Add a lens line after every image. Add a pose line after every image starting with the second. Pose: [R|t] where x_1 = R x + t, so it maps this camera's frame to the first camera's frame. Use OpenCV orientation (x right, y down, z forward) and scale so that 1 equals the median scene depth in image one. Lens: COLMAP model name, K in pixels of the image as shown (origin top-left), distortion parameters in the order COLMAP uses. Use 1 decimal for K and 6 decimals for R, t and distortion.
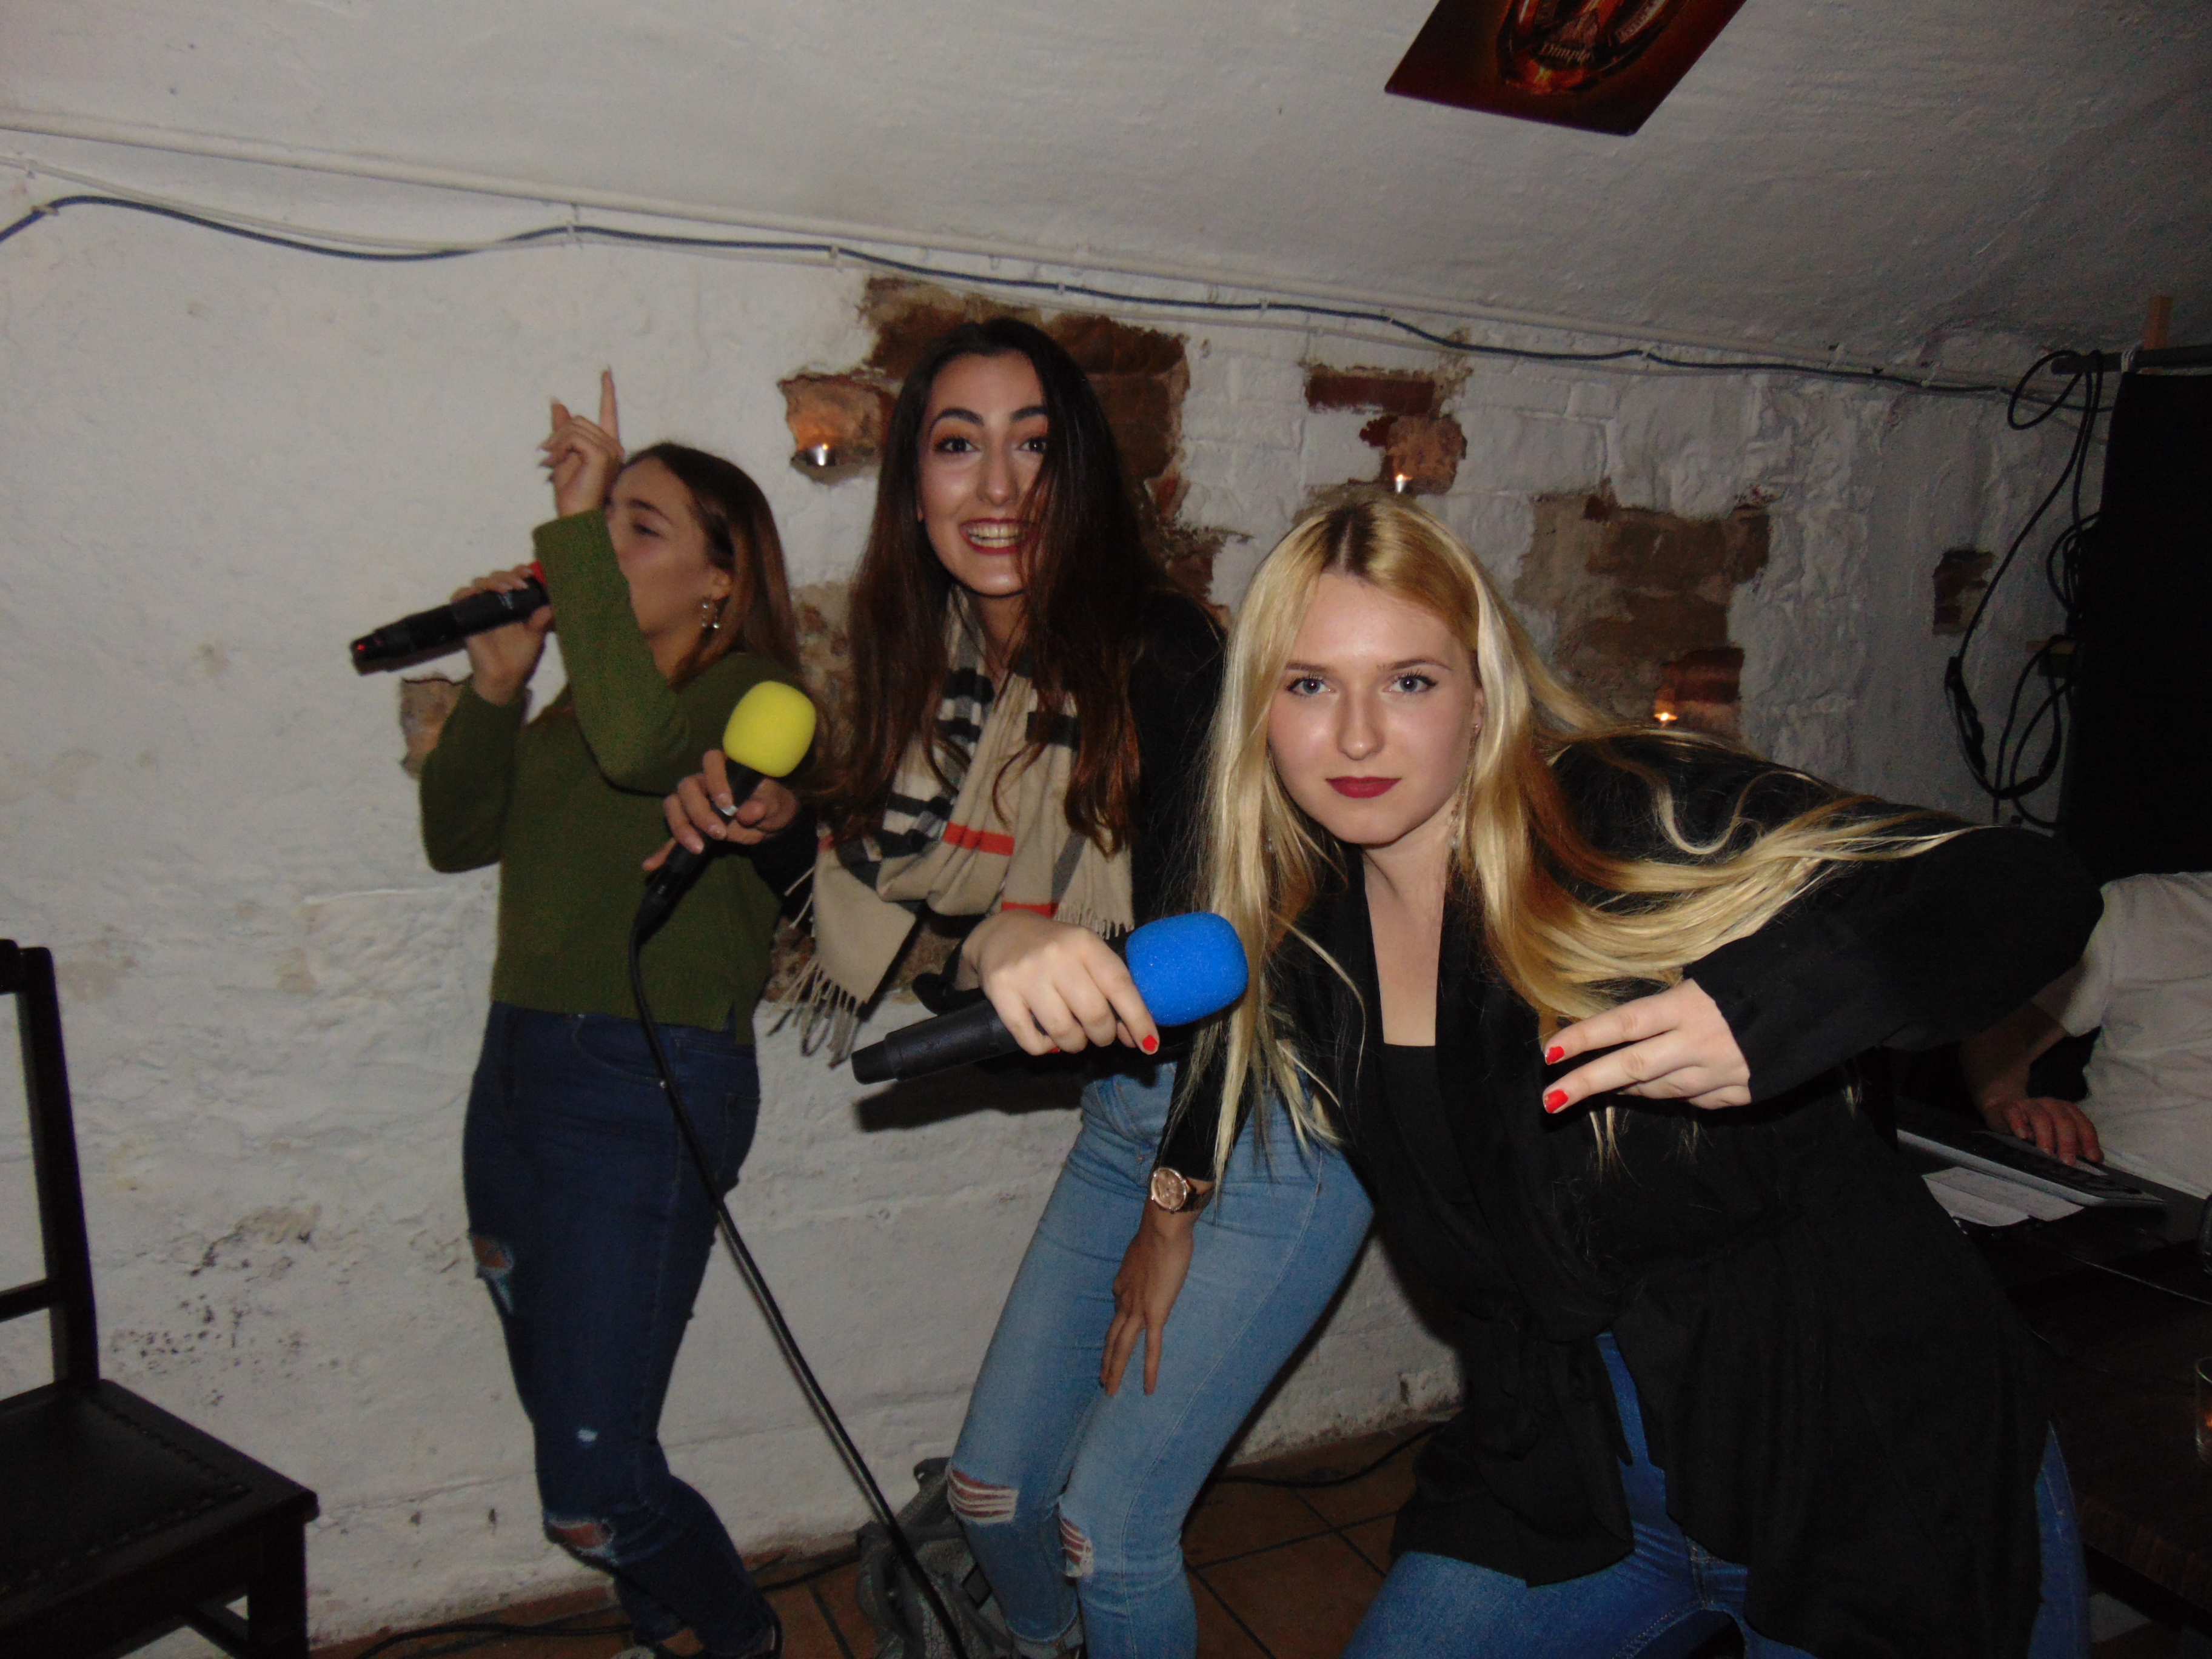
lens RADIAL K [[1656.8, 0, 1112.5], [0, 1656.8, 828.2], [0, 0, 1]] dist [-0.031370, 0.069972]
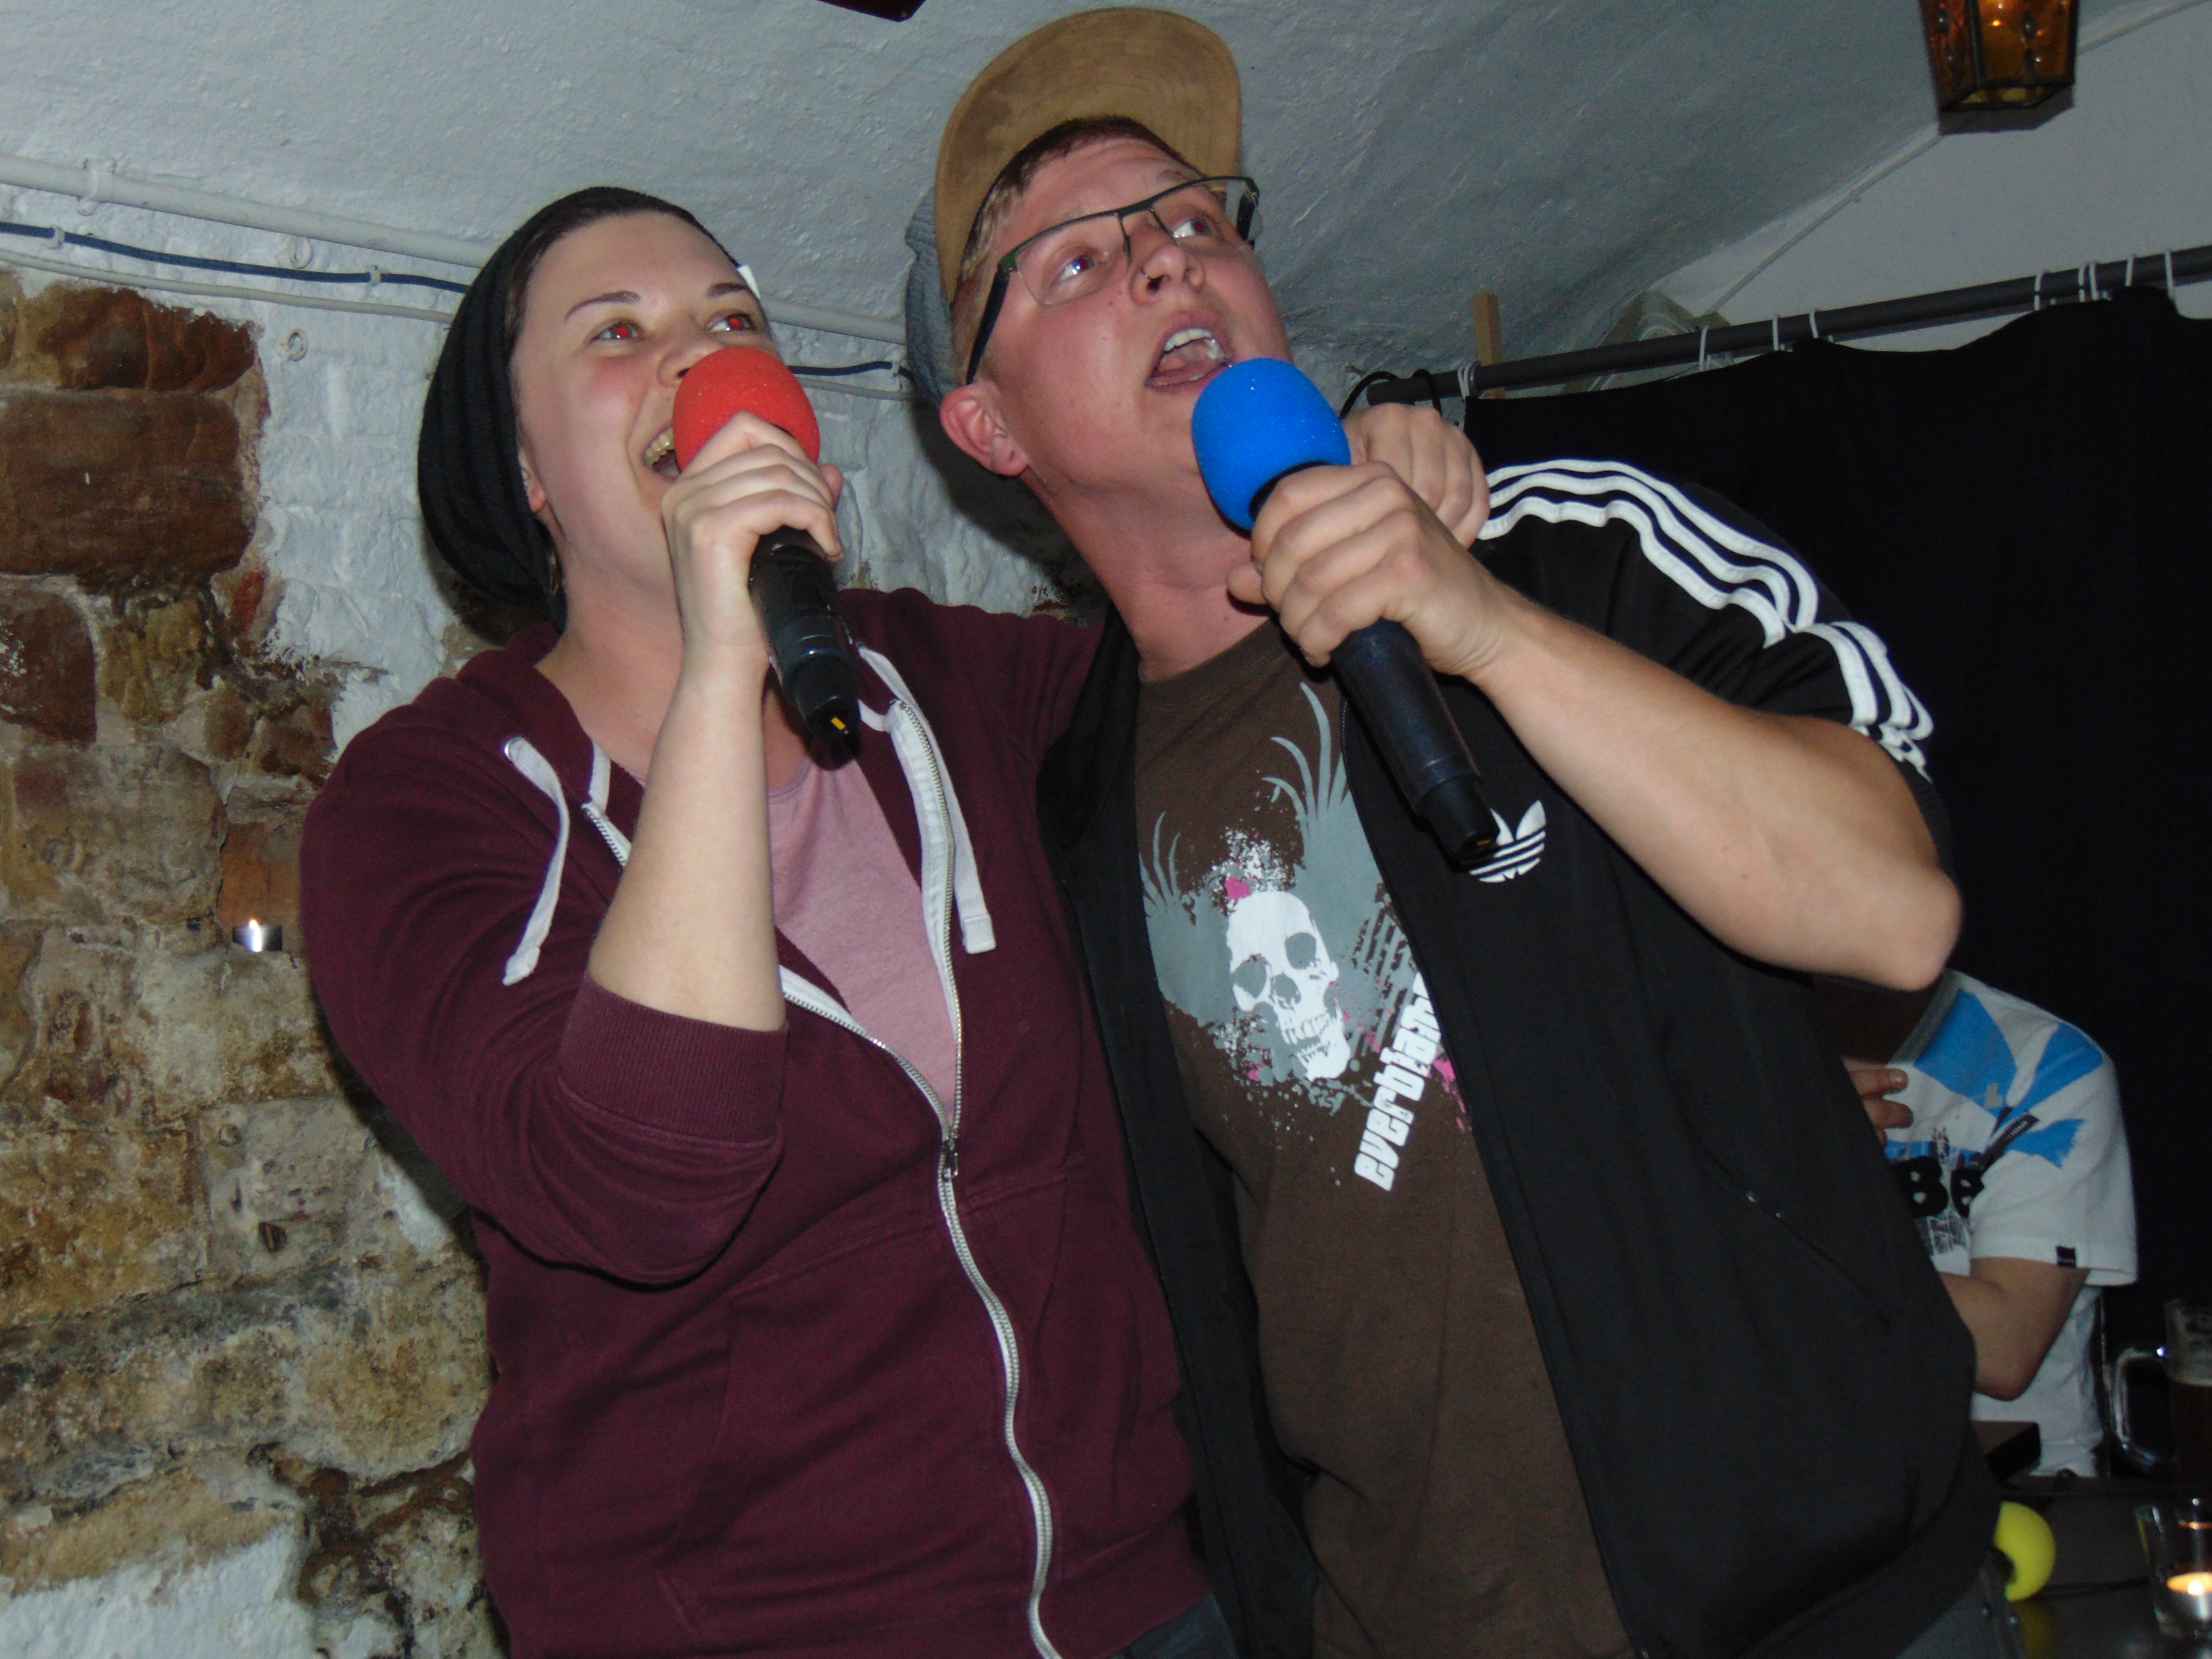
lens RADIAL K [[3207.2, 0, 1115.7], [0, 3207.2, 818.0], [0, 0, 1]] dist [-0.005463, 0.000000]
pose [[0.851225, -0.088111, 0.517351, -0.283228], [0.188458, 0.971371, -0.144644, 0.080769], [-0.489795, 0.220624, 0.843461, -0.038360]]
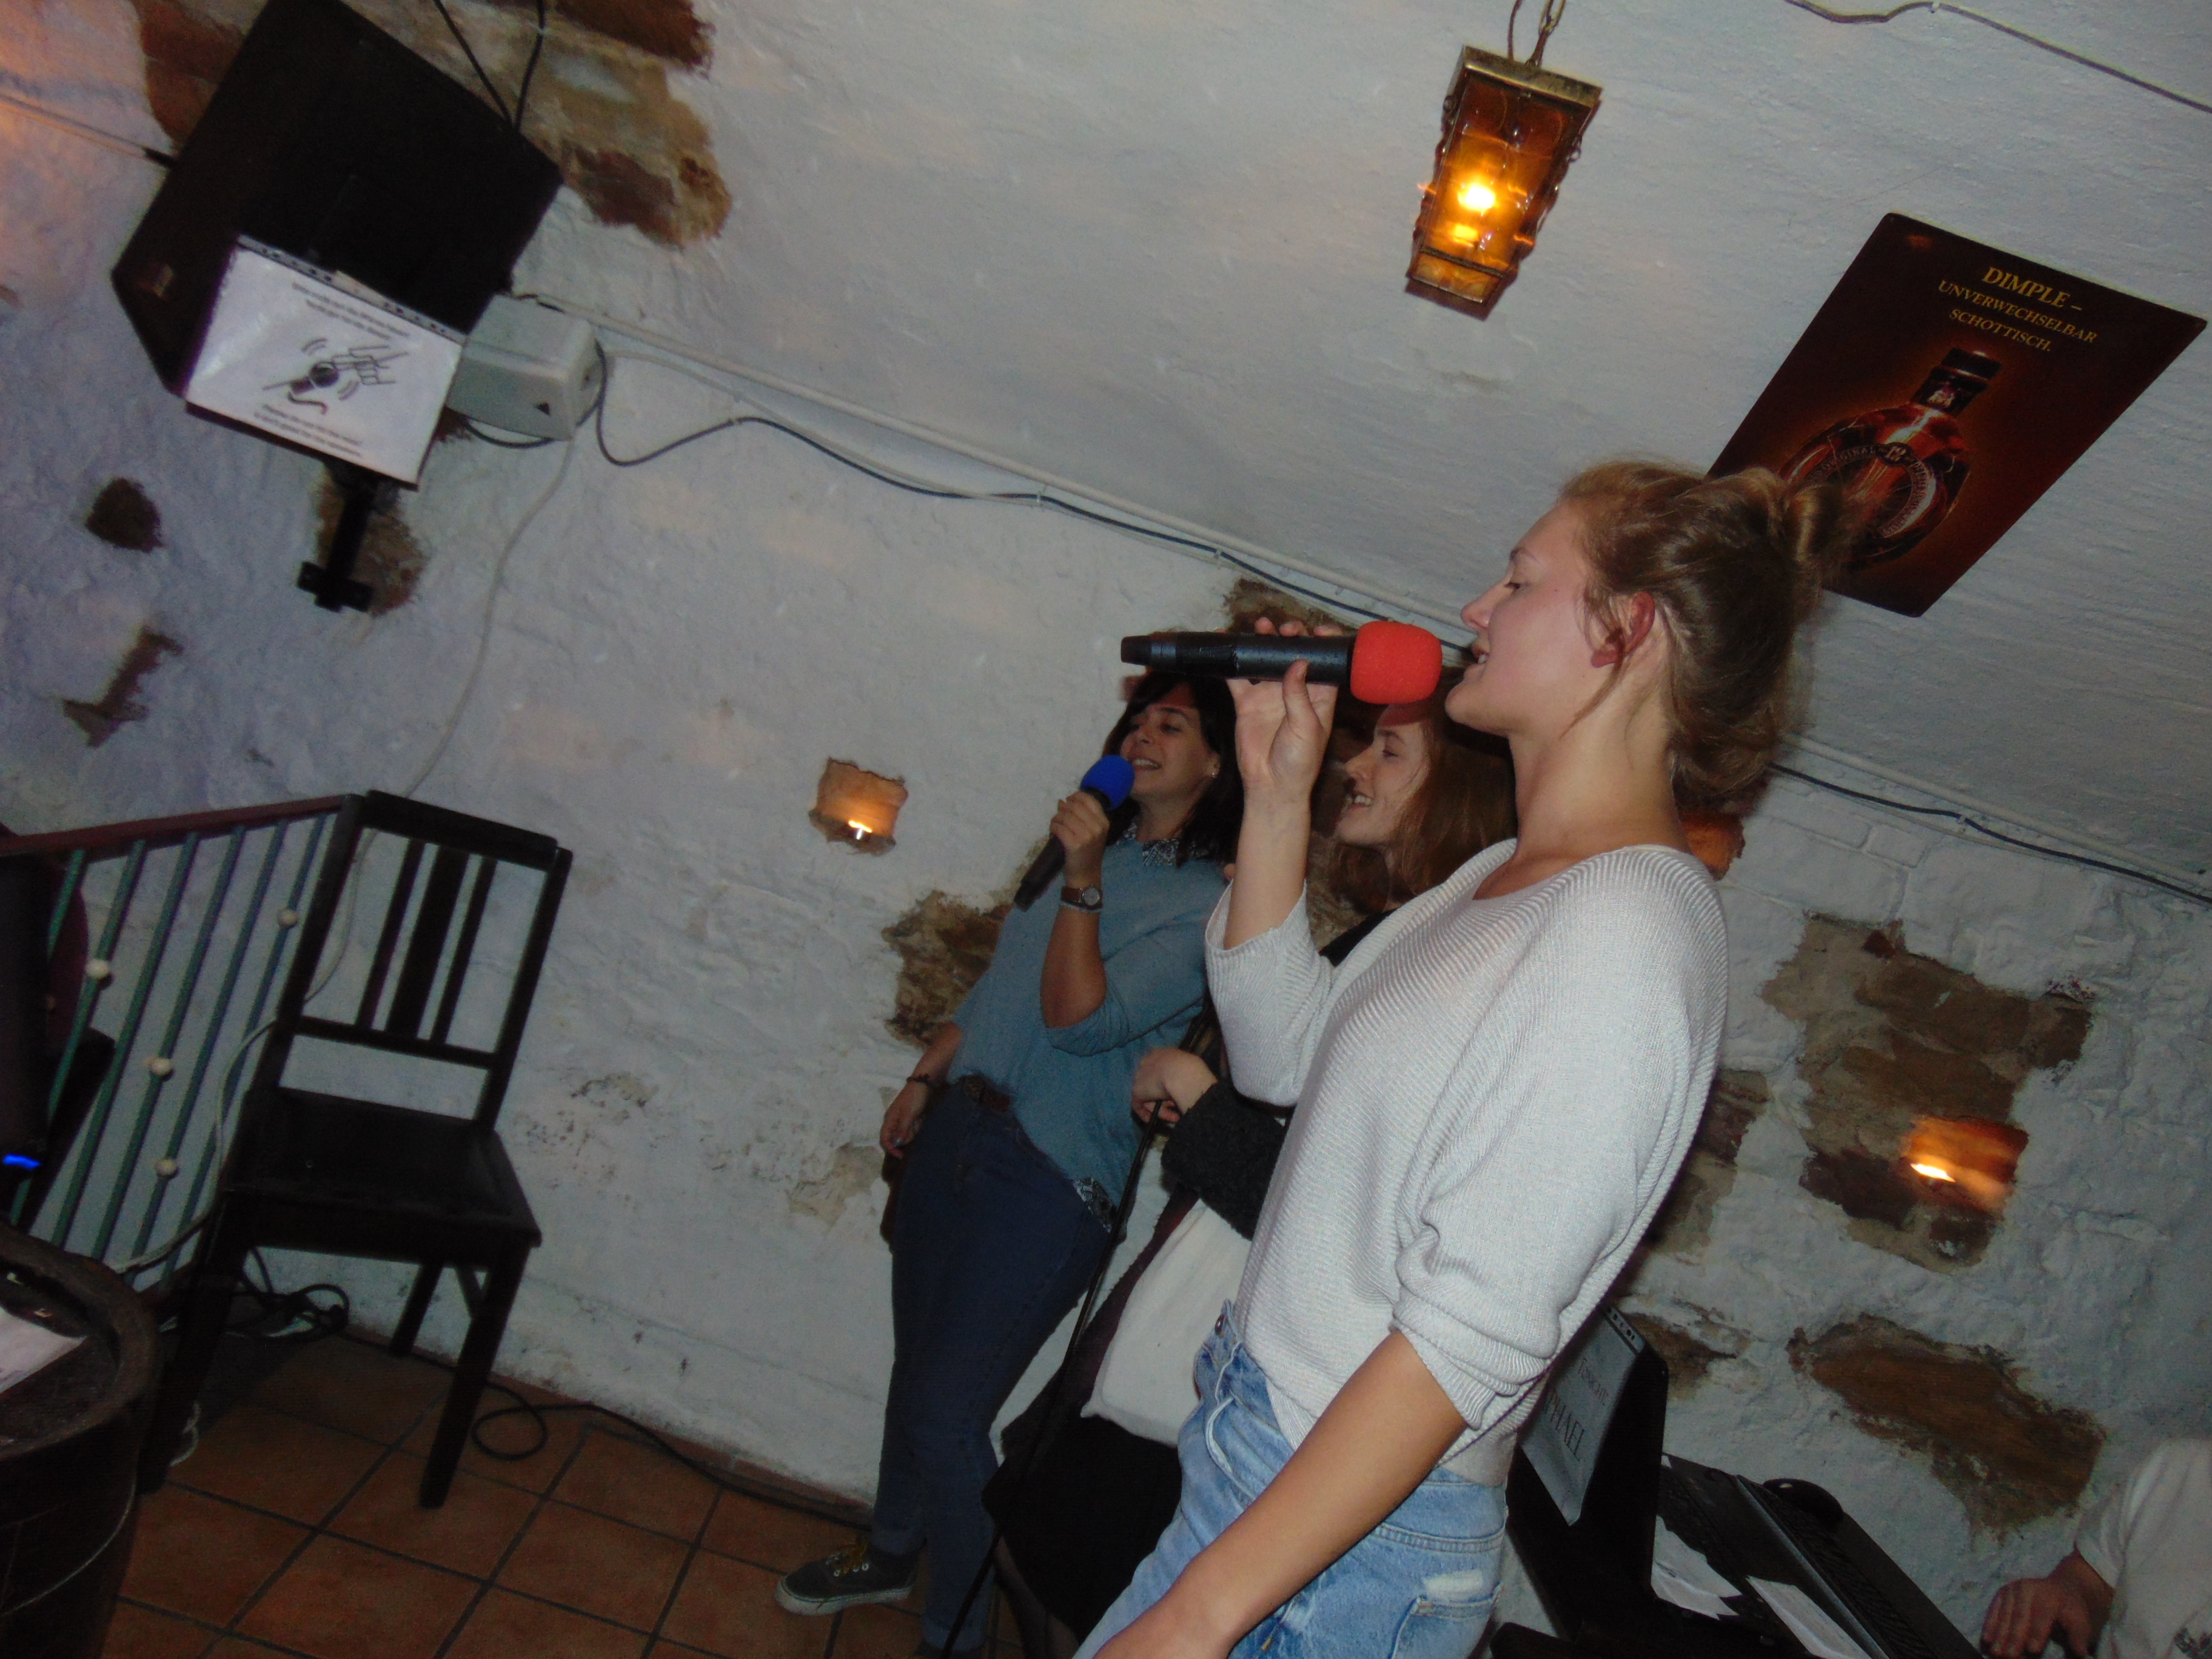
lens RADIAL K [[1656.8, 0, 1111.2], [0, 1656.8, 823.8], [0, 0, 1]] dist [-0.031370, 0.069972]
pose [[0.853841, 0.289458, -0.432632, 0.352097], [-0.357875, 0.929976, -0.084089, -0.002581], [0.377997, 0.226626, 0.897641, -0.162123]]
